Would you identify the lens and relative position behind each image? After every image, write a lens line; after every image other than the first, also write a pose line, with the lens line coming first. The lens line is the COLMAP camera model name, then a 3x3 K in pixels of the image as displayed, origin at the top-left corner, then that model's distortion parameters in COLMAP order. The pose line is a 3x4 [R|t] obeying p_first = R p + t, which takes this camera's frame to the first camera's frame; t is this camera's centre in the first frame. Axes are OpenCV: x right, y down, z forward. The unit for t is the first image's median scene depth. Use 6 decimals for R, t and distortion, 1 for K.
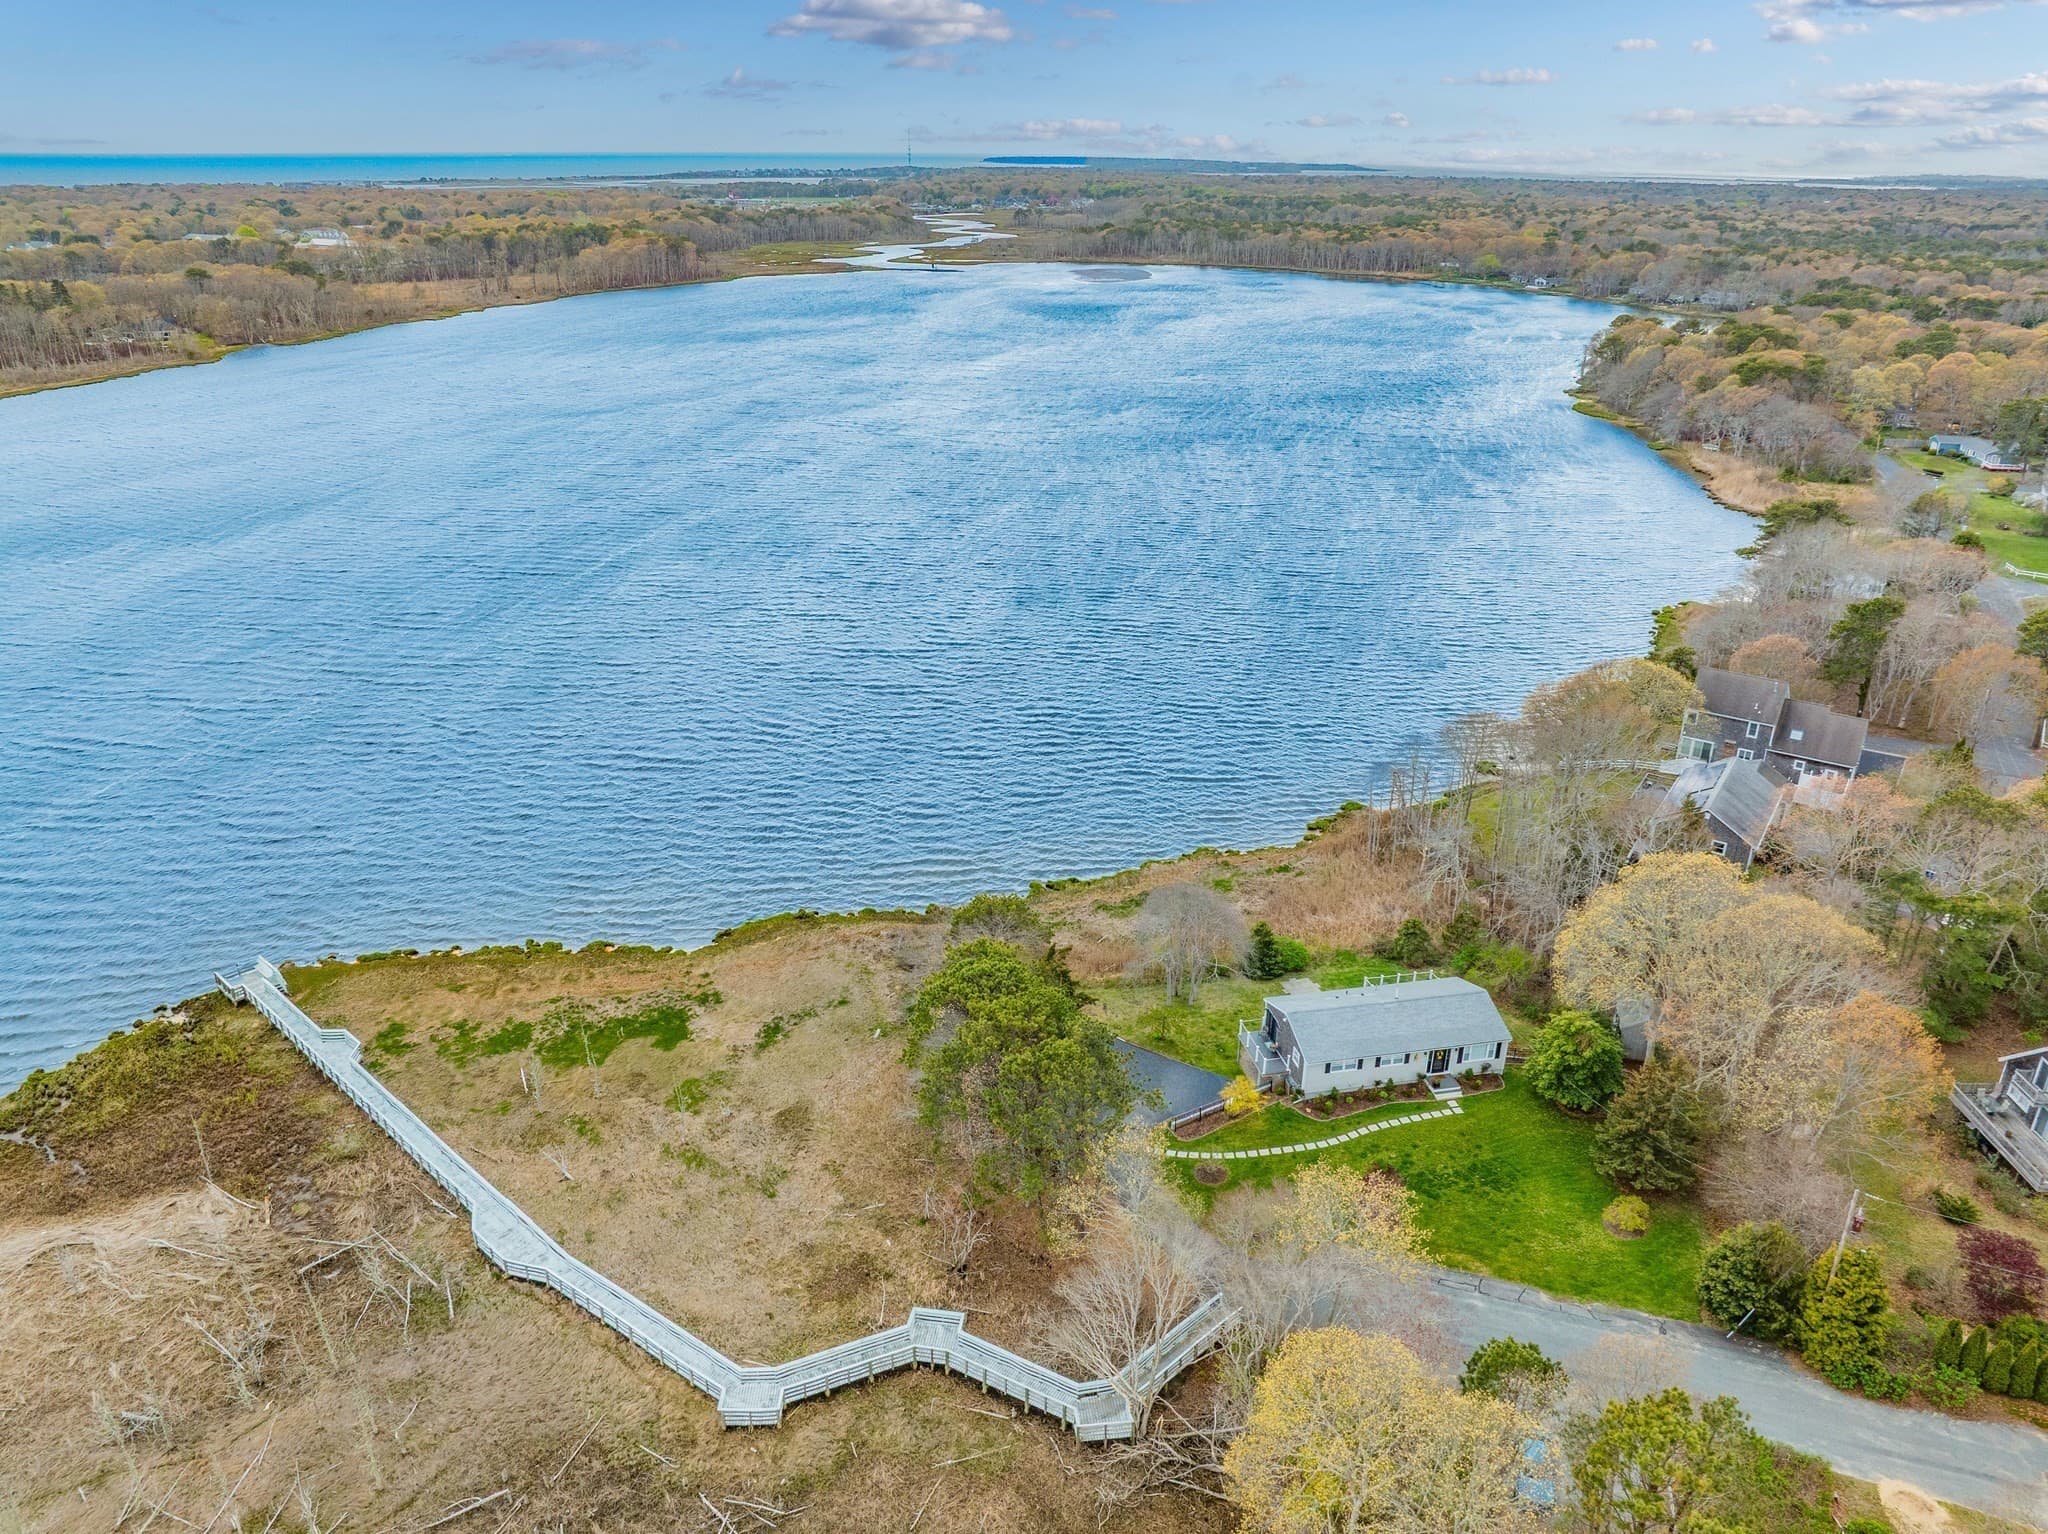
lens RADIAL K [[1442.5, 0, 1016.4], [0, 1442.5, 769.6], [0, 0, 1]] dist [-0.034002, 0.008734]
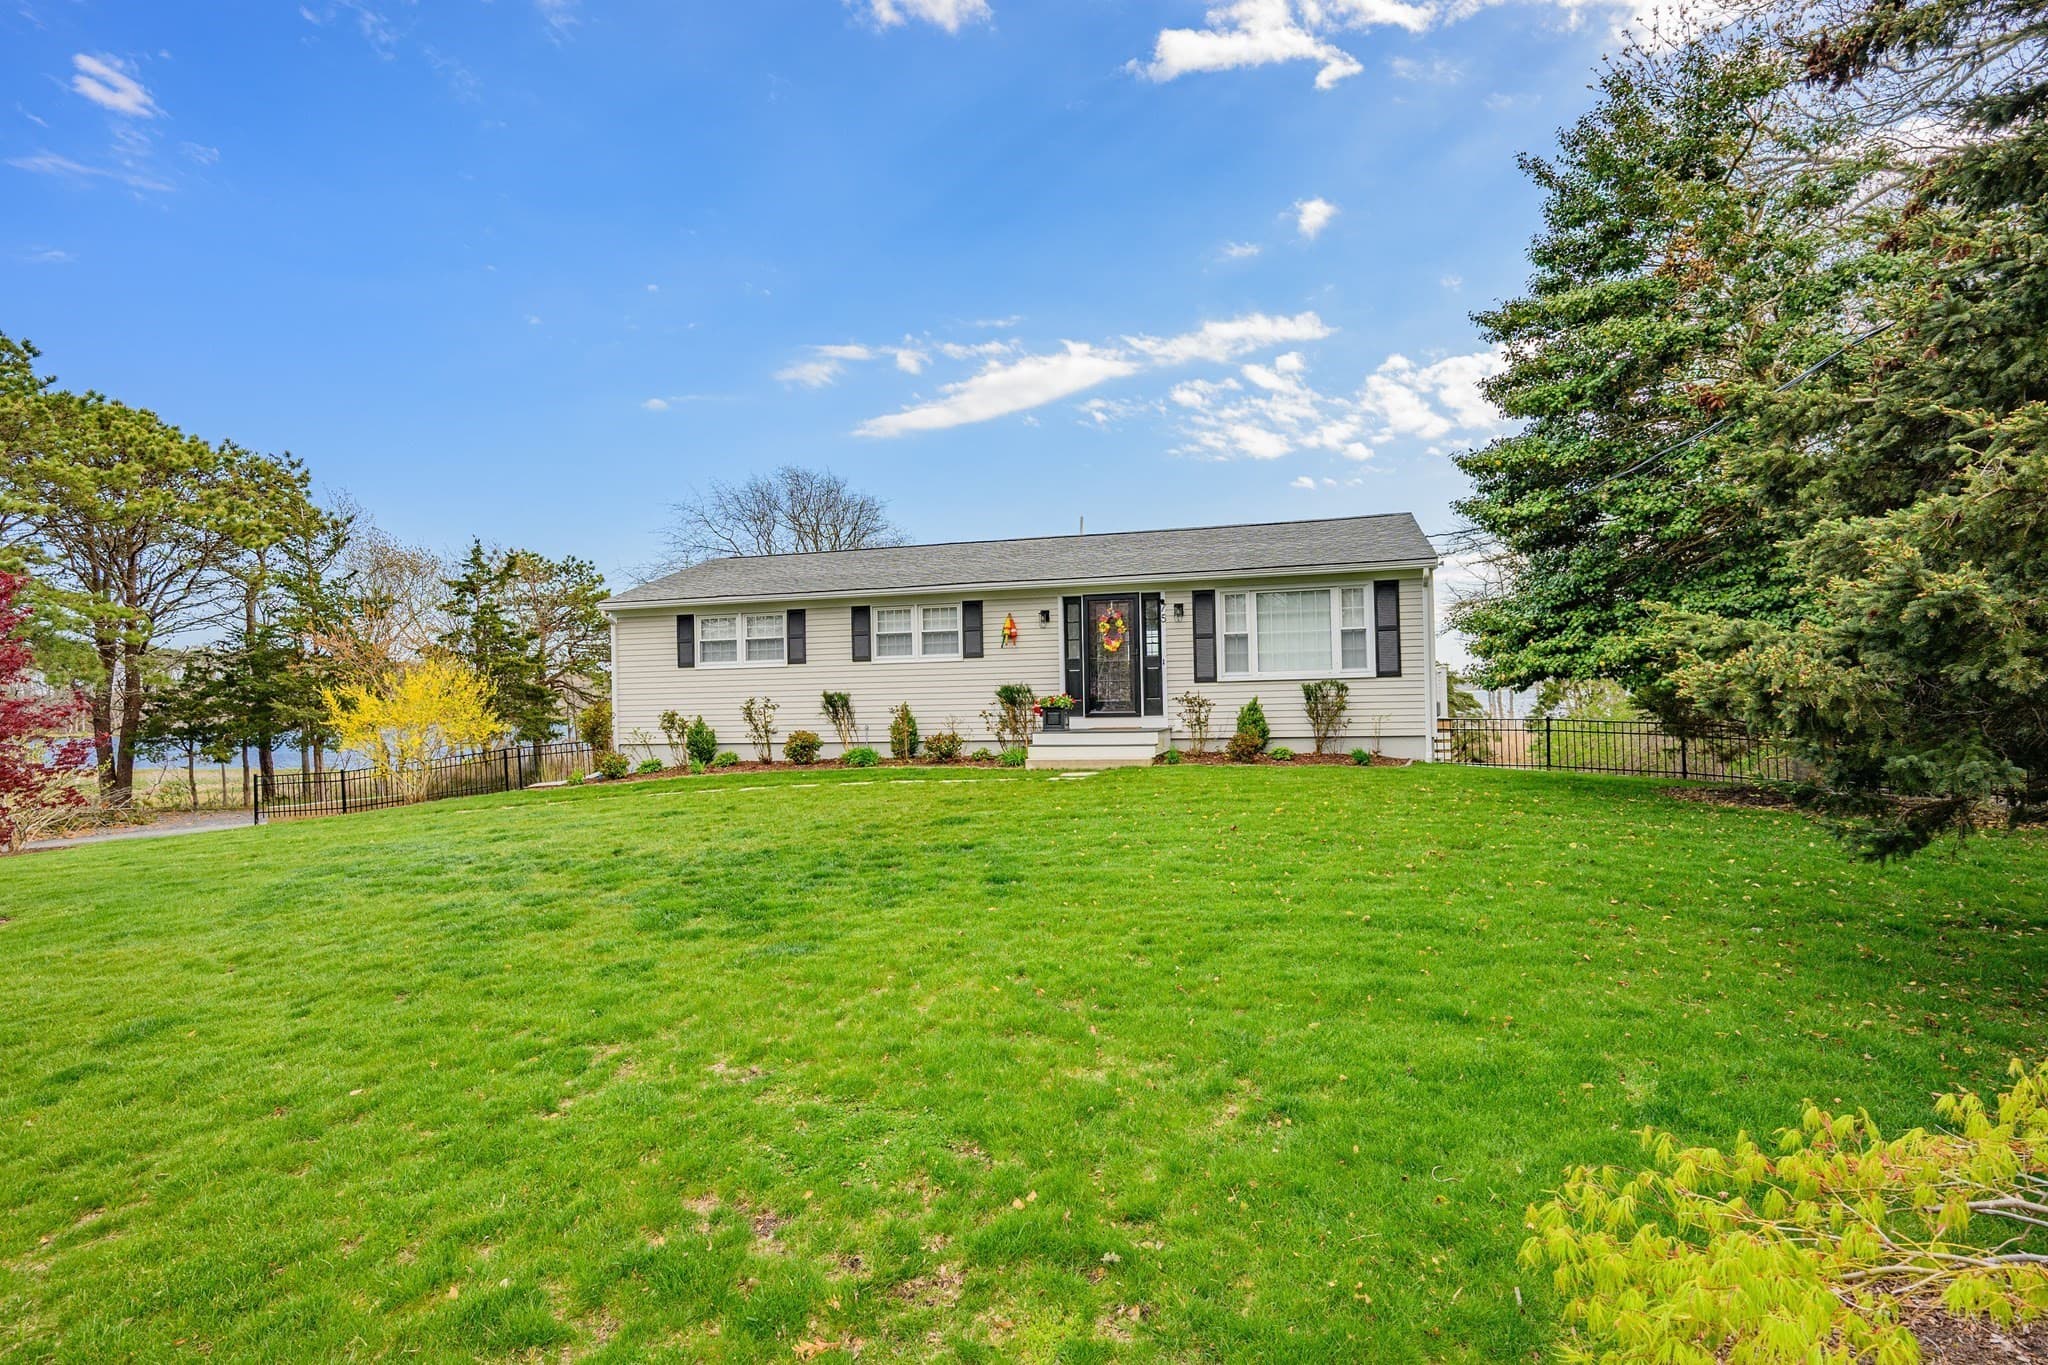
lens RADIAL K [[1018.4, 0, 1029.4], [0, 1018.4, 678.1], [0, 0, 1]] dist [0.001227, -0.000559]
pose [[0.889111, -0.030939, -0.456645, 0.348432], [-0.164389, 0.909551, -0.381699, 0.264636], [0.427151, 0.414440, 0.803606, 0.826928]]
